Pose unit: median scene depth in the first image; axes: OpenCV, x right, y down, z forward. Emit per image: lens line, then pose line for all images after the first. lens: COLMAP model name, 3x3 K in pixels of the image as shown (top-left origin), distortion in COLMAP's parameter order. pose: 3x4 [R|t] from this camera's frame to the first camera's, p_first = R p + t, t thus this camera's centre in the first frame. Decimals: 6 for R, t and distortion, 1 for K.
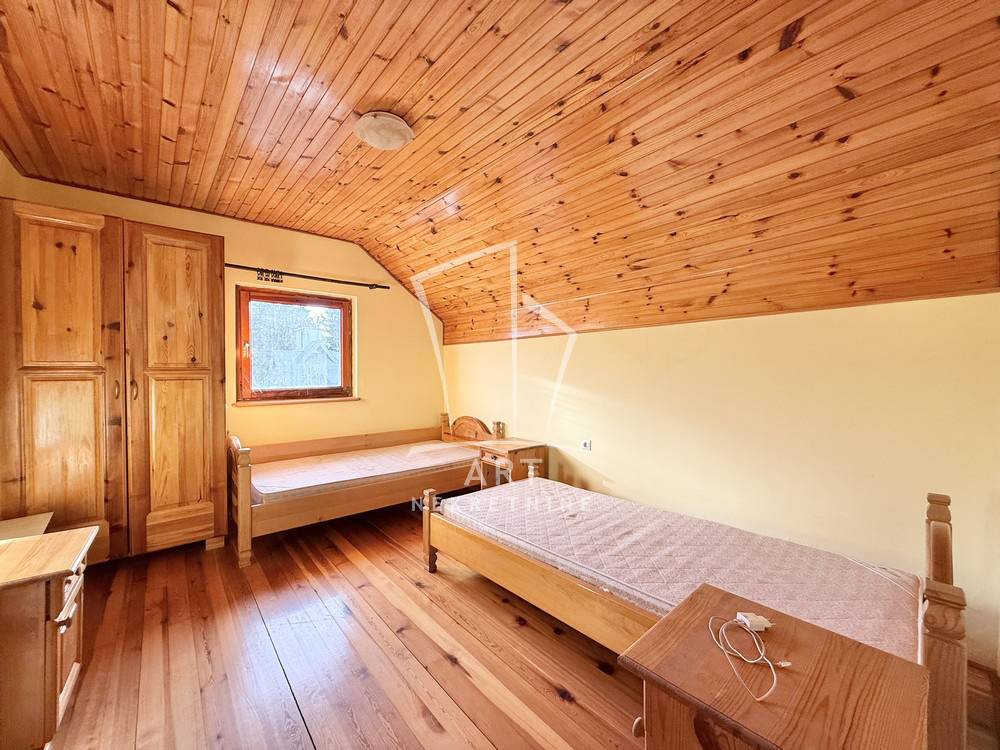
lens RADIAL K [[404.5, 0, 499.3], [0, 404.5, 378.1], [0, 0, 1]] dist [0.000690, 0.000056]
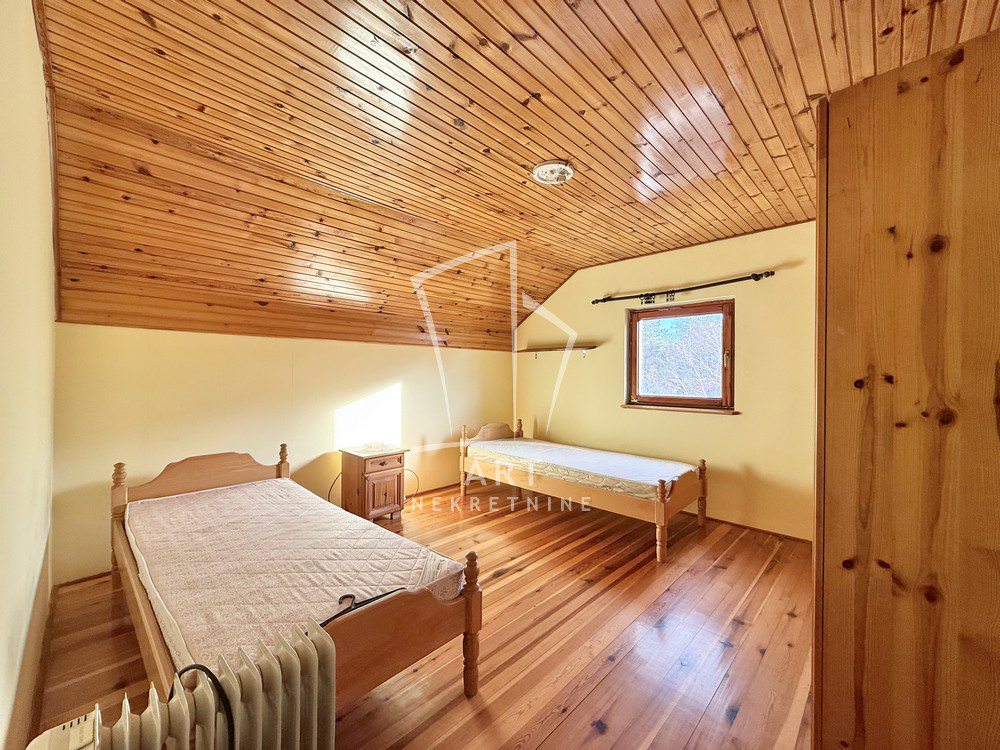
lens RADIAL K [[404.5, 0, 499.3], [0, 404.5, 378.1], [0, 0, 1]] dist [0.000690, 0.000056]
pose [[0.086877, 0.005632, -0.996203, 0.521308], [-0.015097, 0.999877, 0.004336, -0.020838], [0.996105, 0.014663, 0.086951, 0.467229]]
